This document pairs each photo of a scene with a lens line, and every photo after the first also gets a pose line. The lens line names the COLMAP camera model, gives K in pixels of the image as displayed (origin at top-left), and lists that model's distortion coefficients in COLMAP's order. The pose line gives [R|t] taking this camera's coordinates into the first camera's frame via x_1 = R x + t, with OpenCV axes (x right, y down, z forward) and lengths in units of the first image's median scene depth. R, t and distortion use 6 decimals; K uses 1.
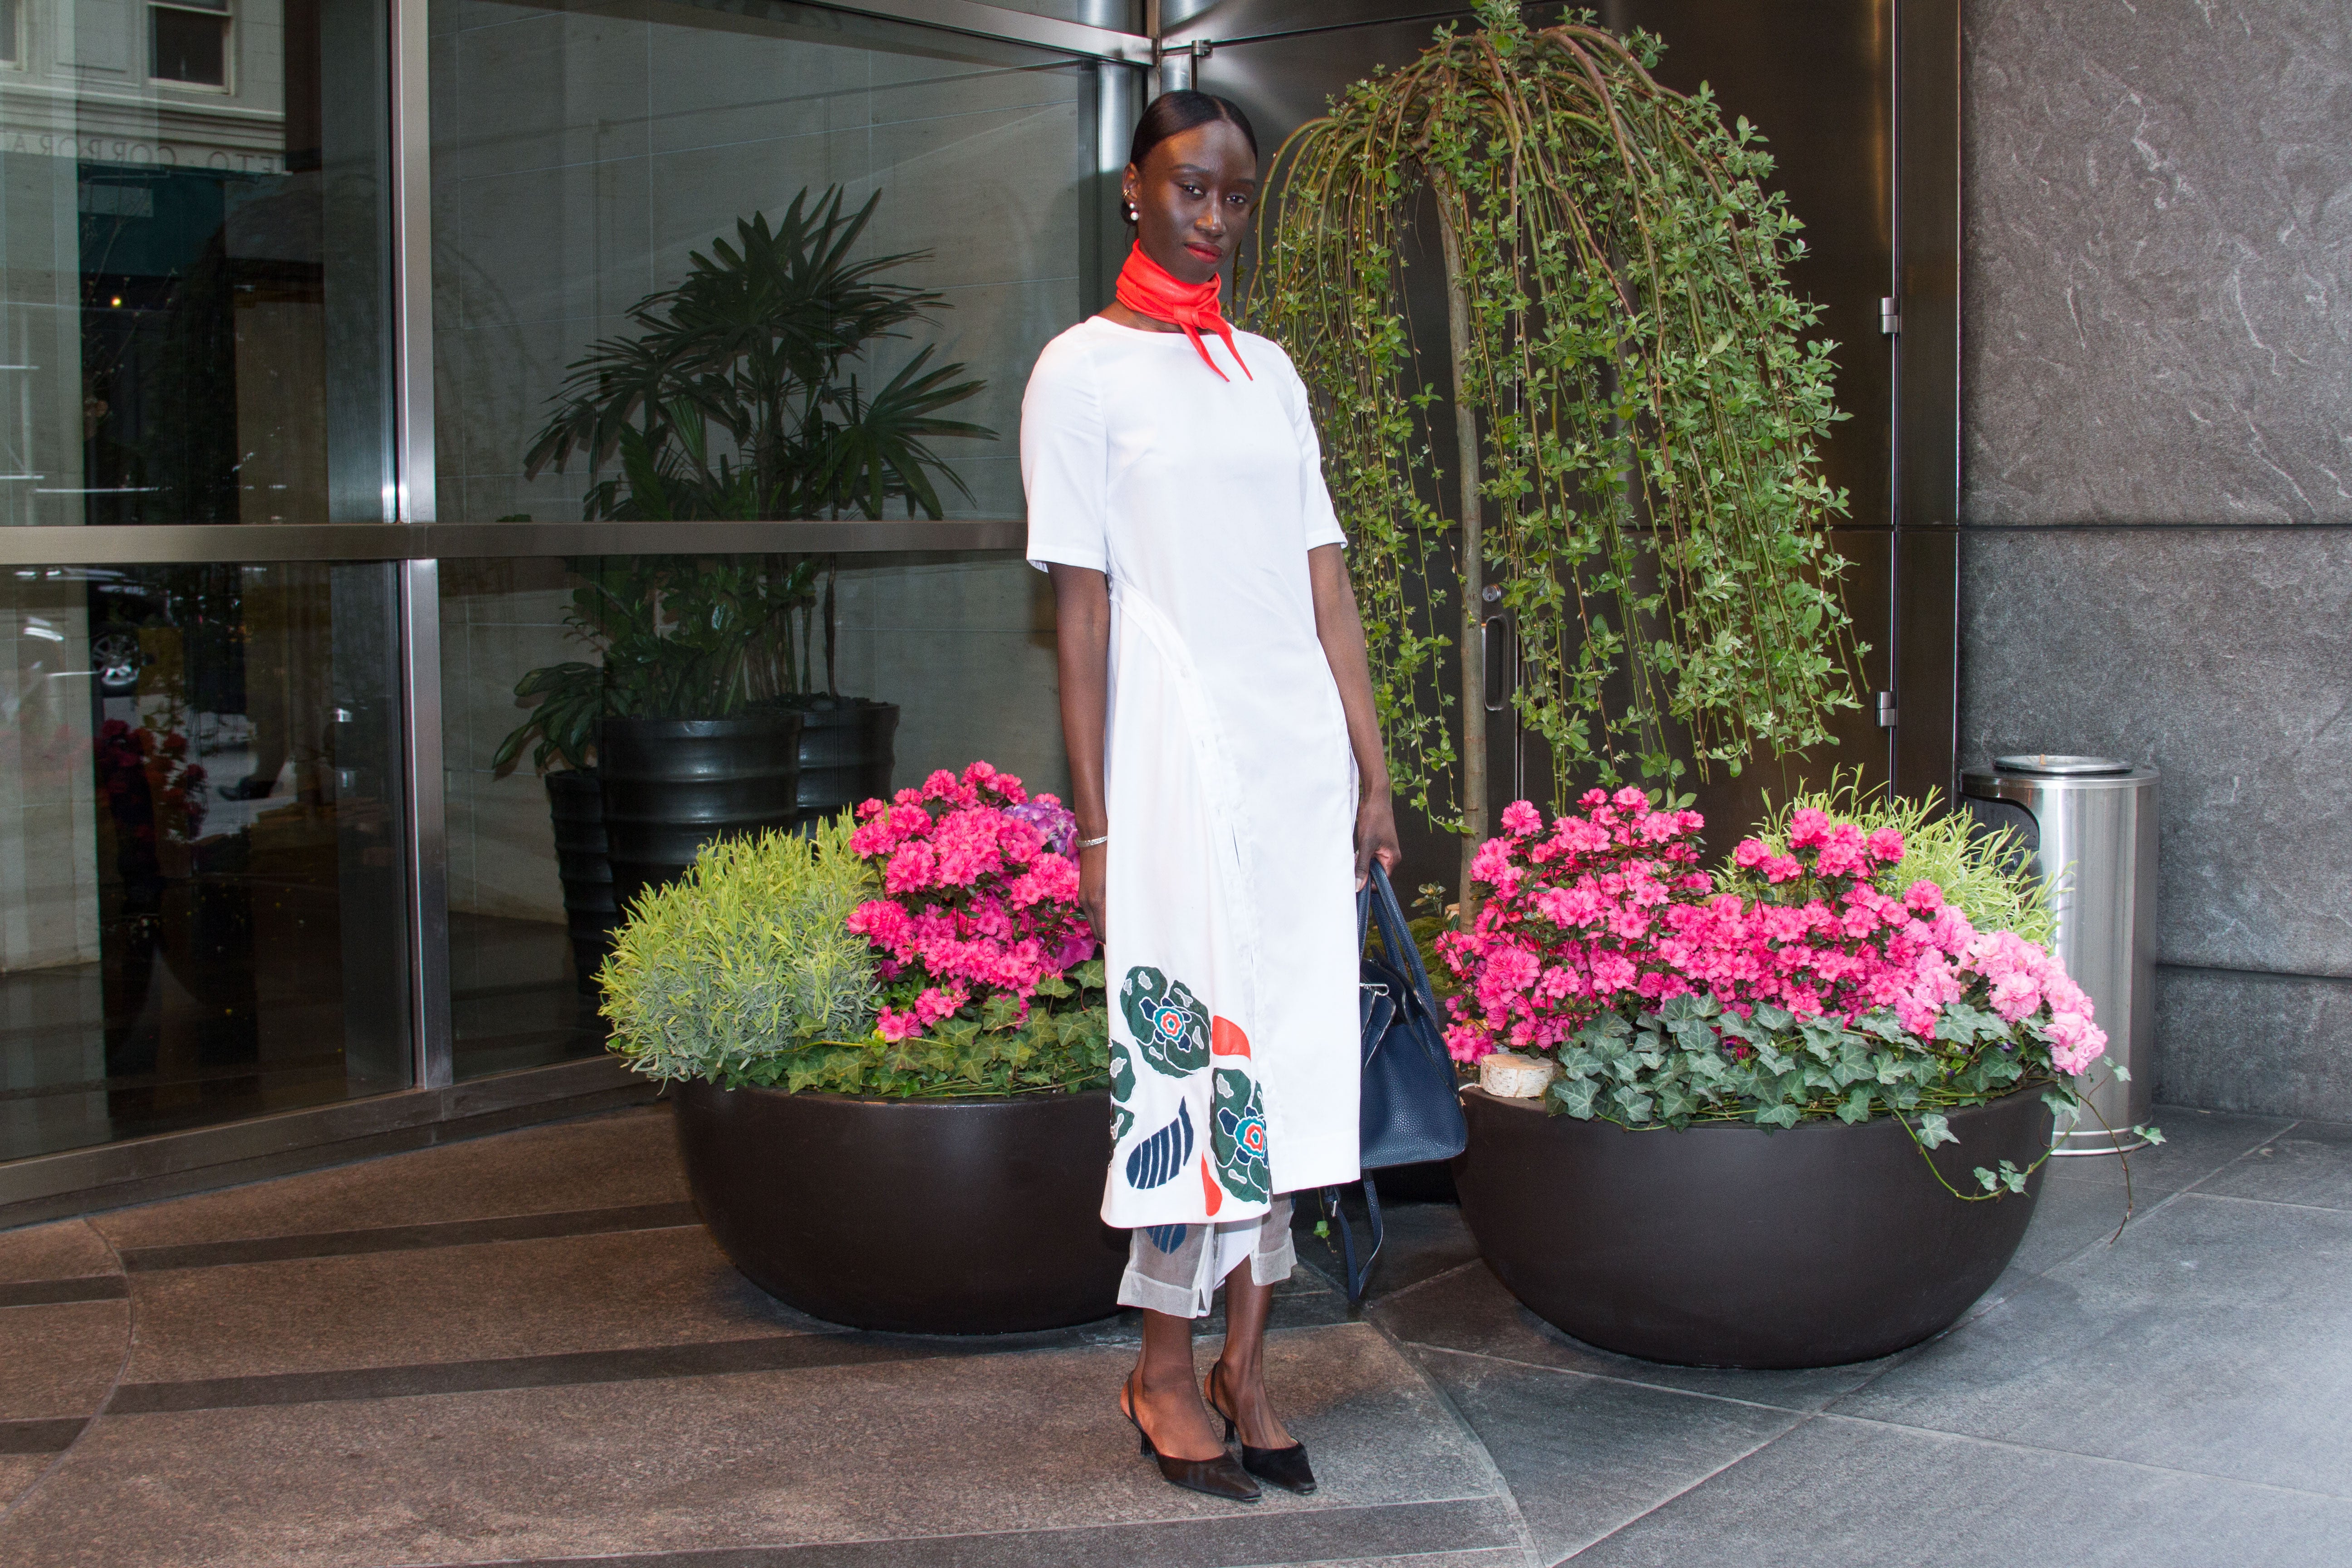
lens RADIAL K [[2989.2, 0, 1146.7], [0, 2989.2, 826.4], [0, 0, 1]] dist [-0.171684, 0.157299]
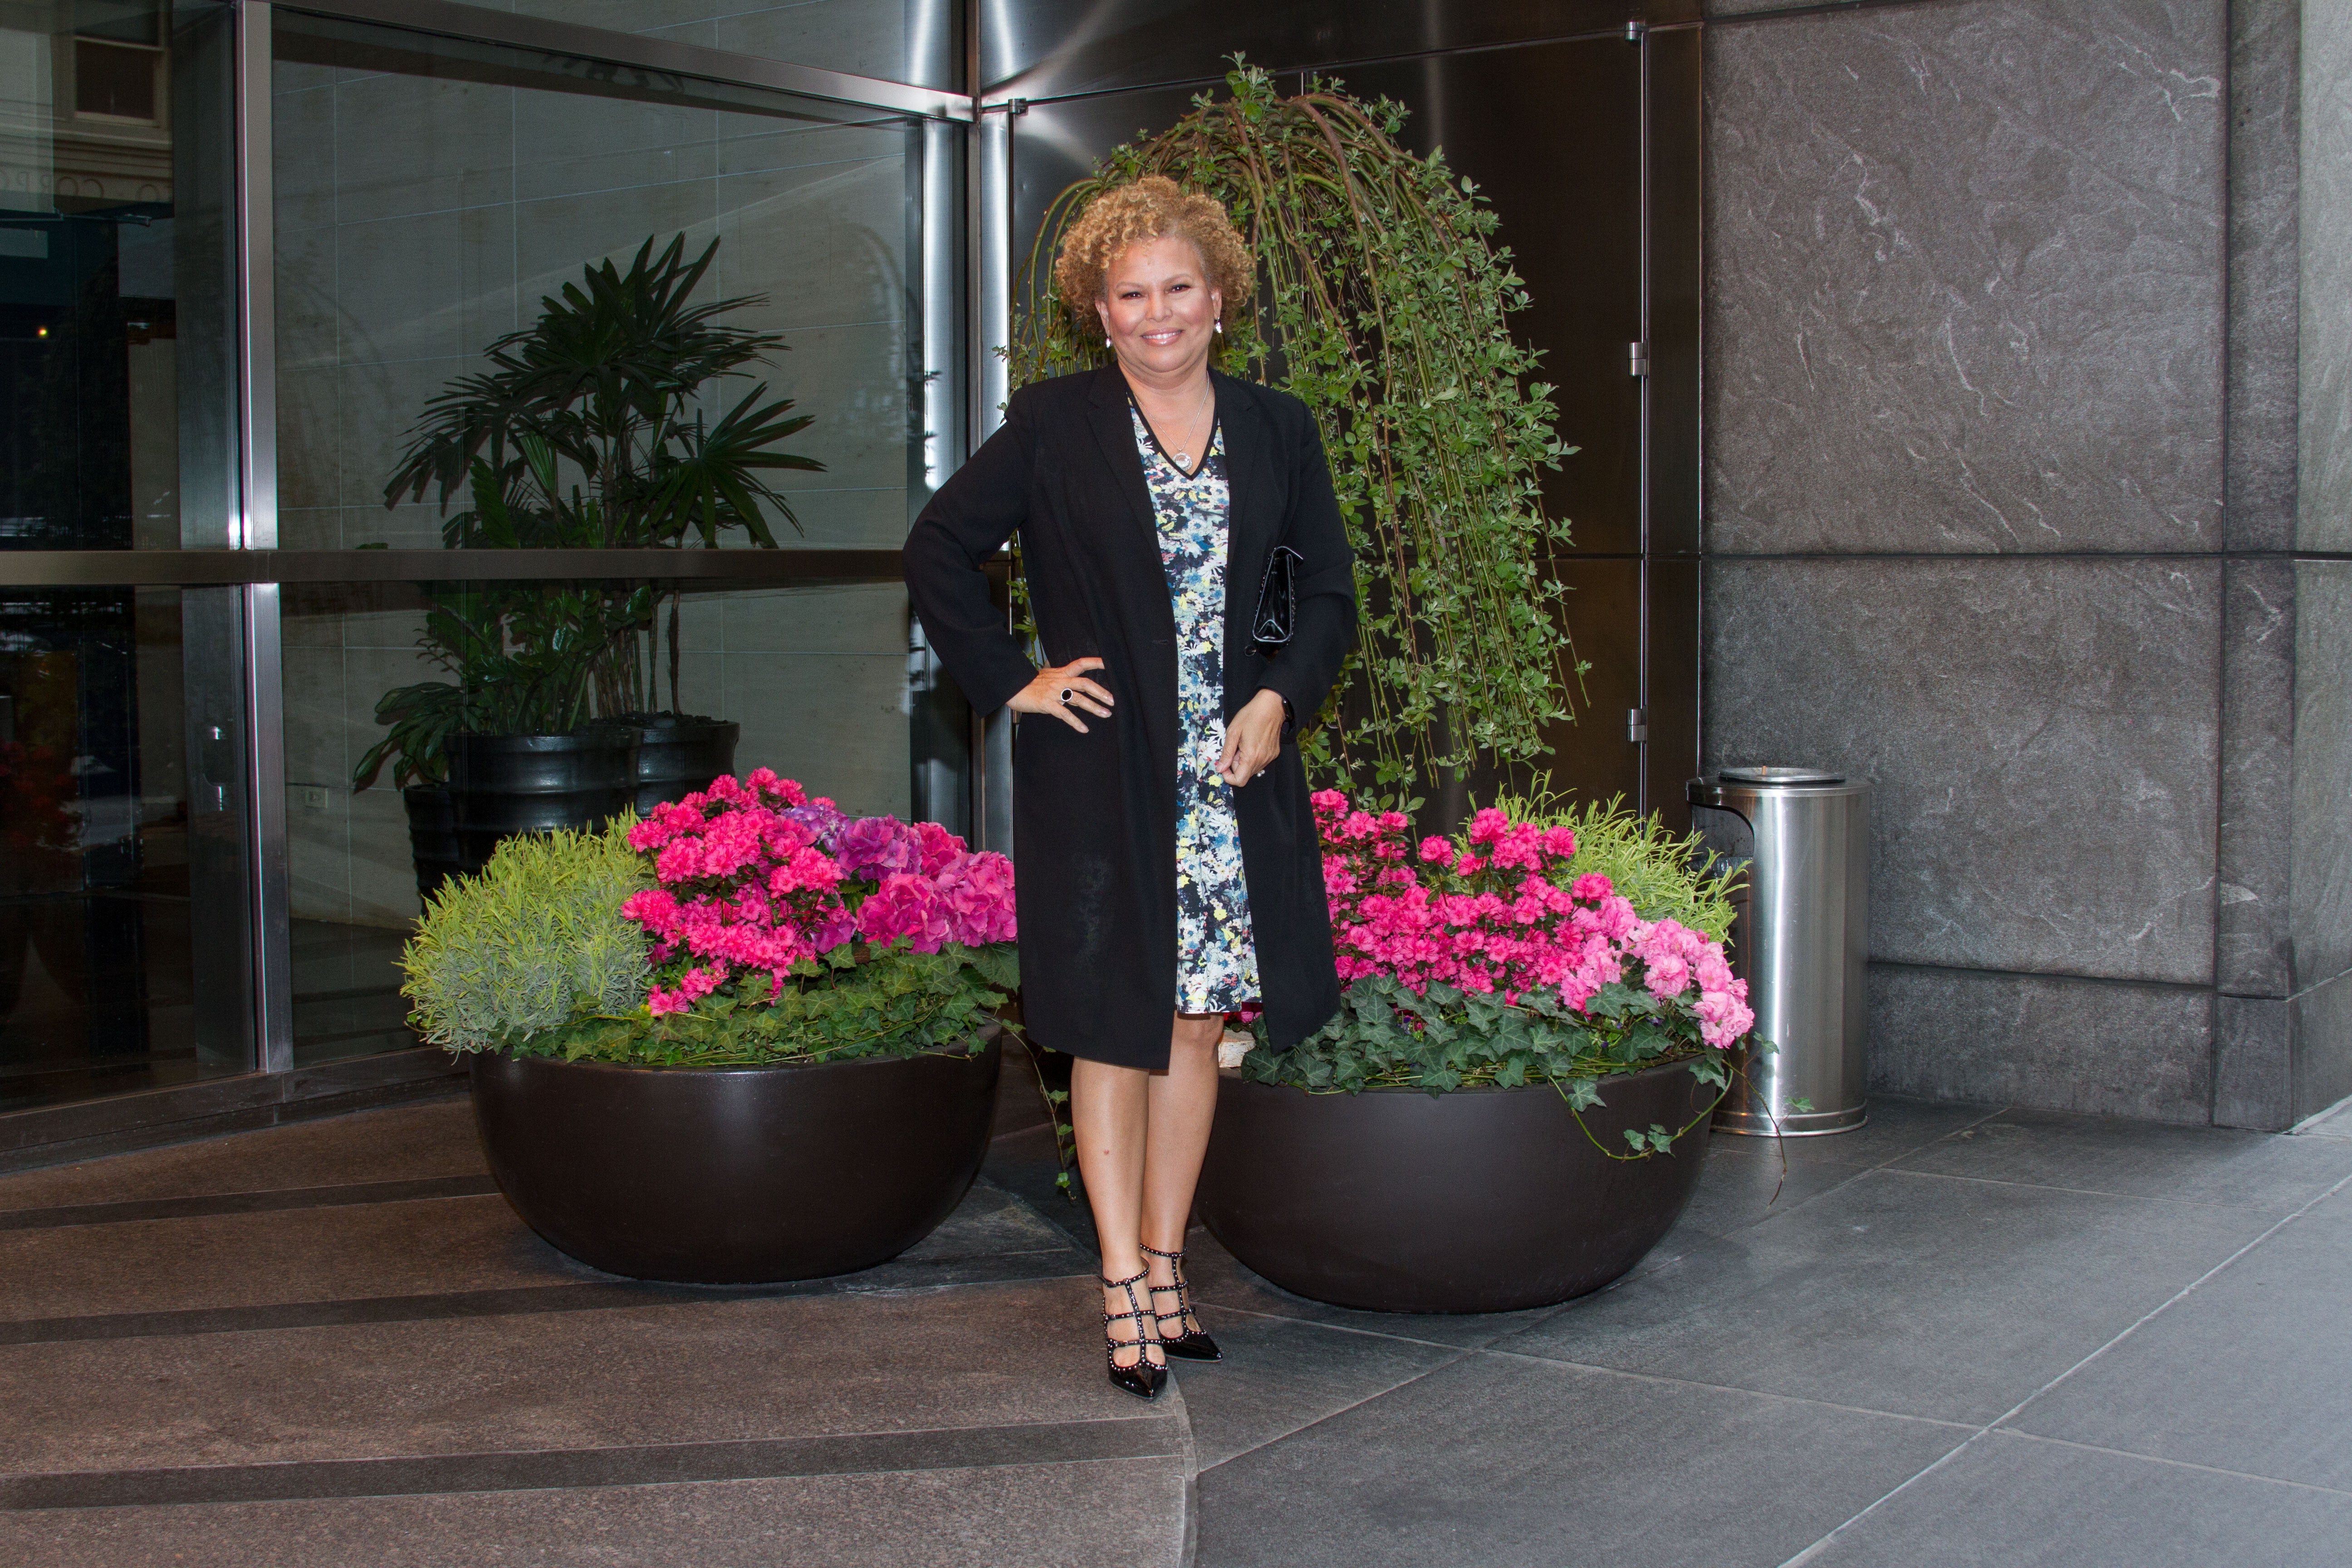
lens RADIAL K [[2988.8, 0, 1137.7], [0, 2988.8, 834.6], [0, 0, 1]] dist [-0.159389, 0.108378]
pose [[0.999846, 0.001844, 0.017425, 0.072022], [-0.001702, 0.999965, -0.008168, 0.013035], [-0.017439, 0.008137, 0.999815, -0.109160]]
